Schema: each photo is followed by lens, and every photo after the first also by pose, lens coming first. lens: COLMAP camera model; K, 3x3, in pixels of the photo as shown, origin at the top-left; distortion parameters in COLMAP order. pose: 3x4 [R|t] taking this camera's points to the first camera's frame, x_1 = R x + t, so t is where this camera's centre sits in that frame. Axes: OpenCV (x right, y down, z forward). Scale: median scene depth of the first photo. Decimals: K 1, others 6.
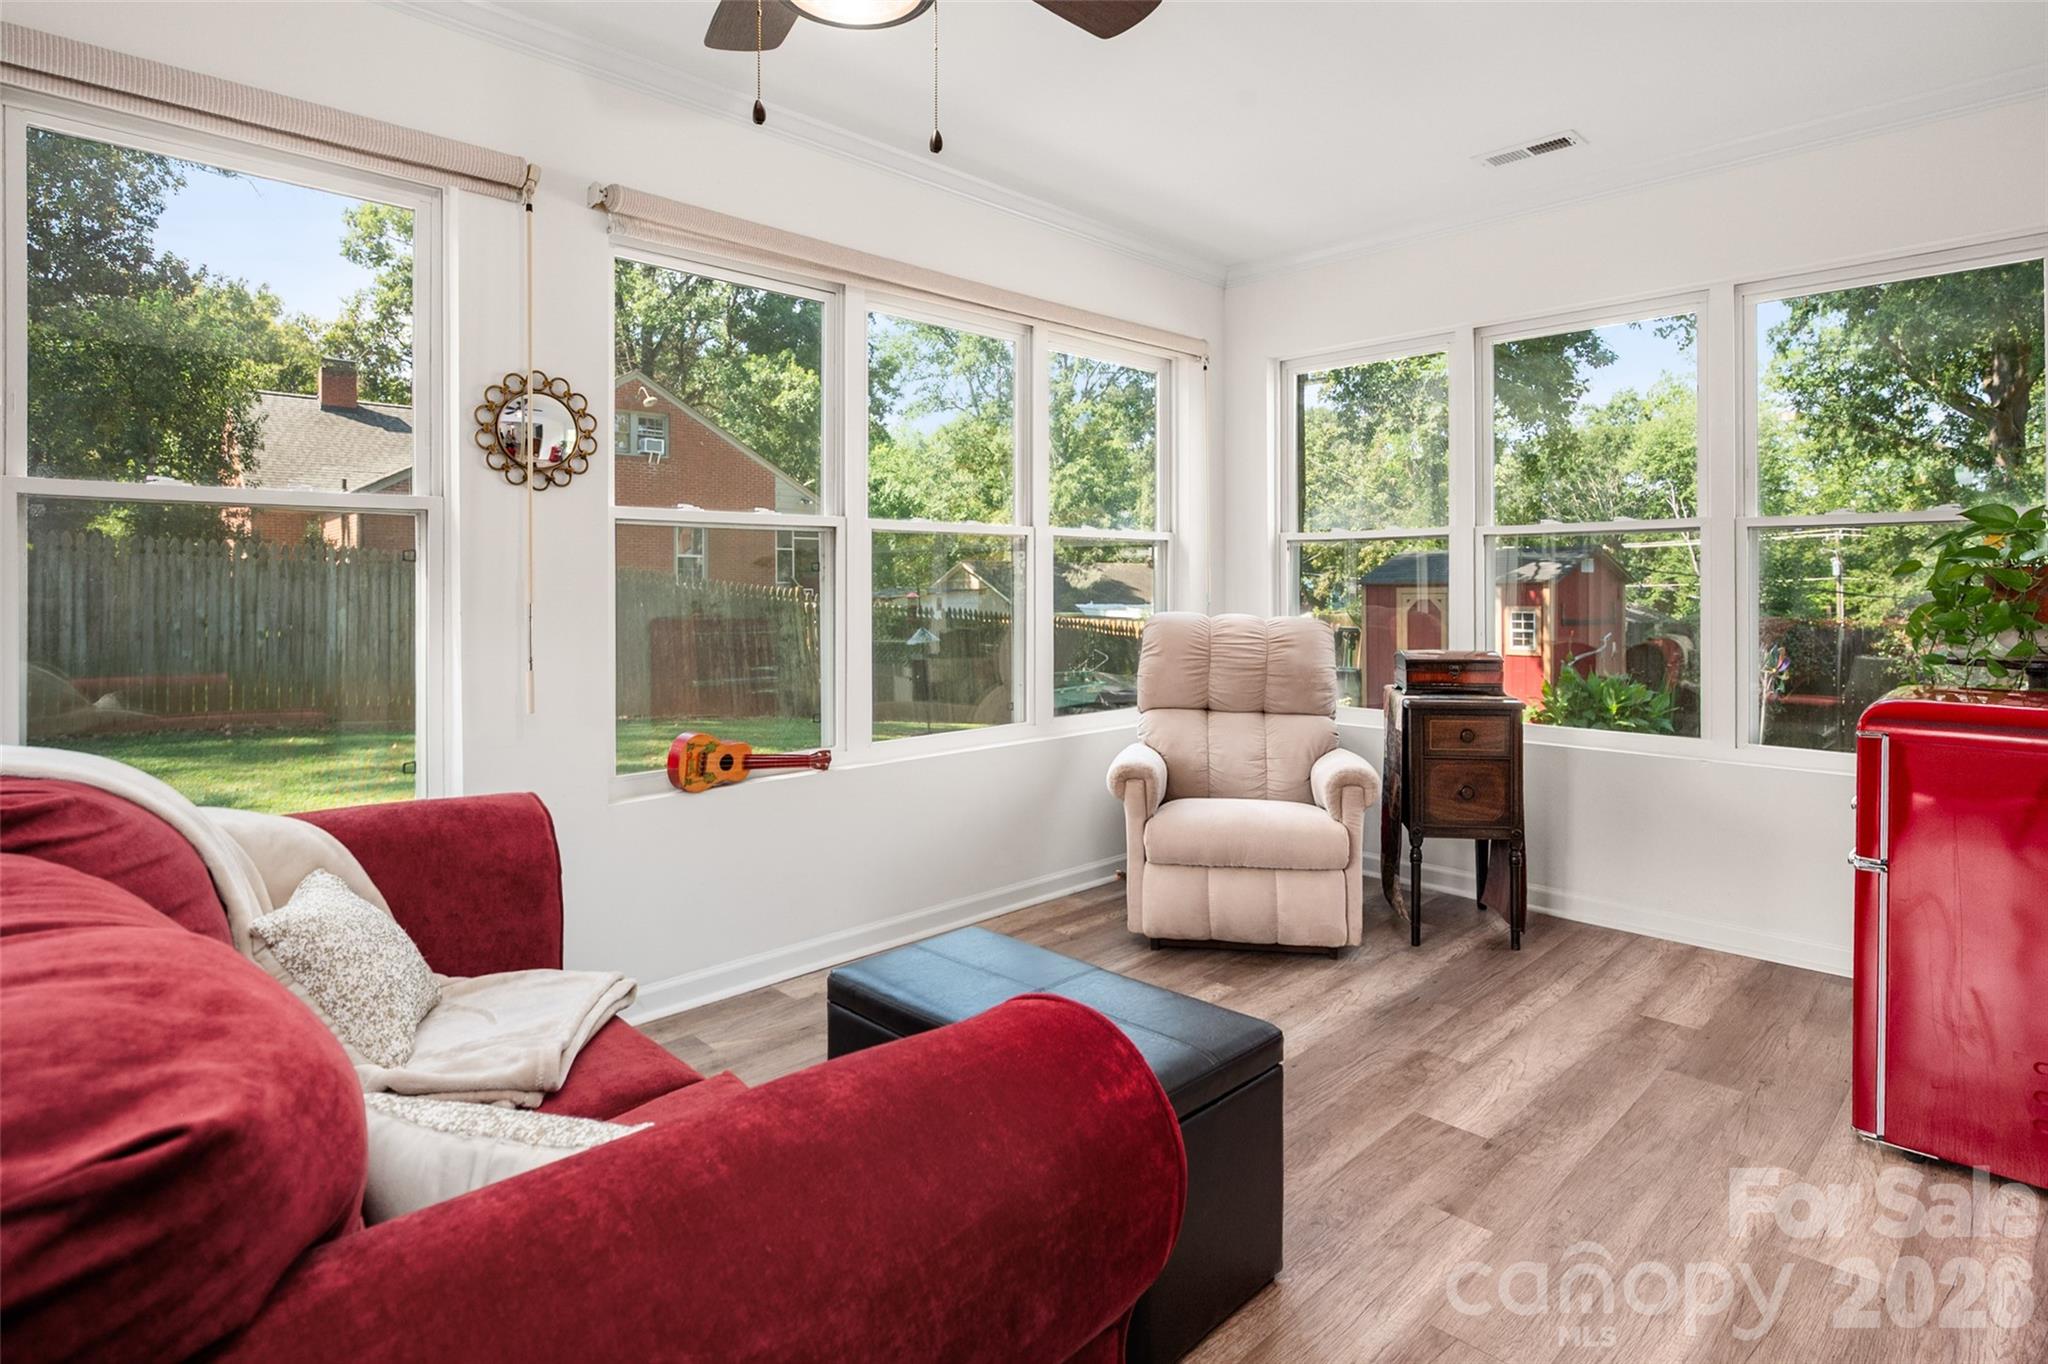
lens RADIAL K [[1071.3, 0, 1042.3], [0, 1071.3, 592.3], [0, 0, 1]] dist [0.000549, 0.000351]
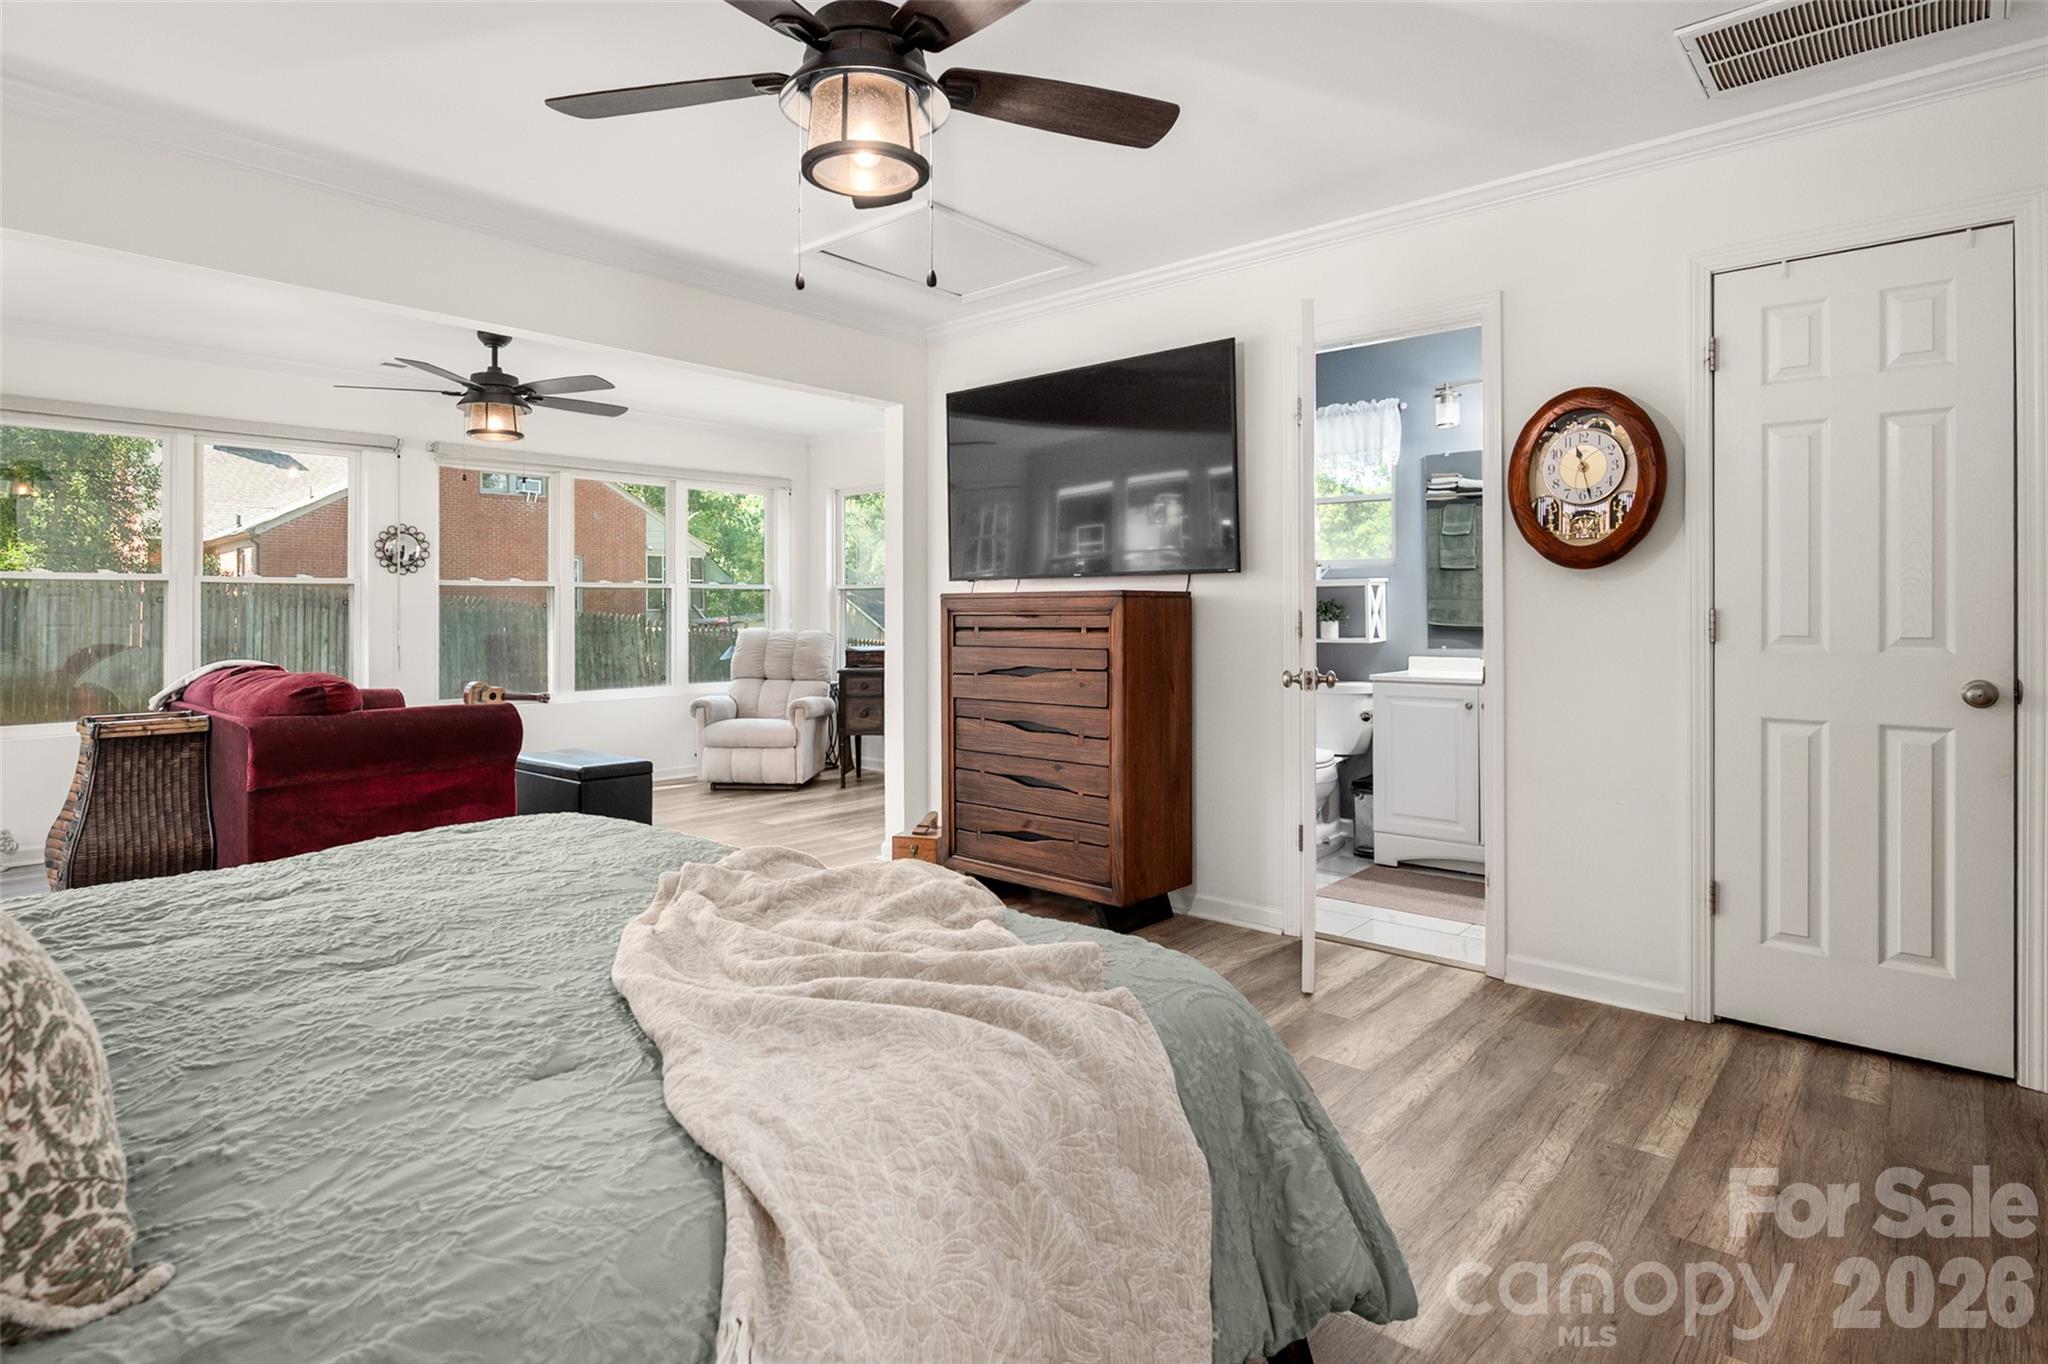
lens RADIAL K [[1071.3, 0, 1009.6], [0, 1071.3, 607.3], [0, 0, 1]] dist [0.000549, 0.000351]
pose [[0.998317, -0.001074, 0.057977, 0.552902], [0.001711, 0.999939, -0.010935, 0.003687], [-0.057962, 0.011016, 0.998258, -1.088383]]
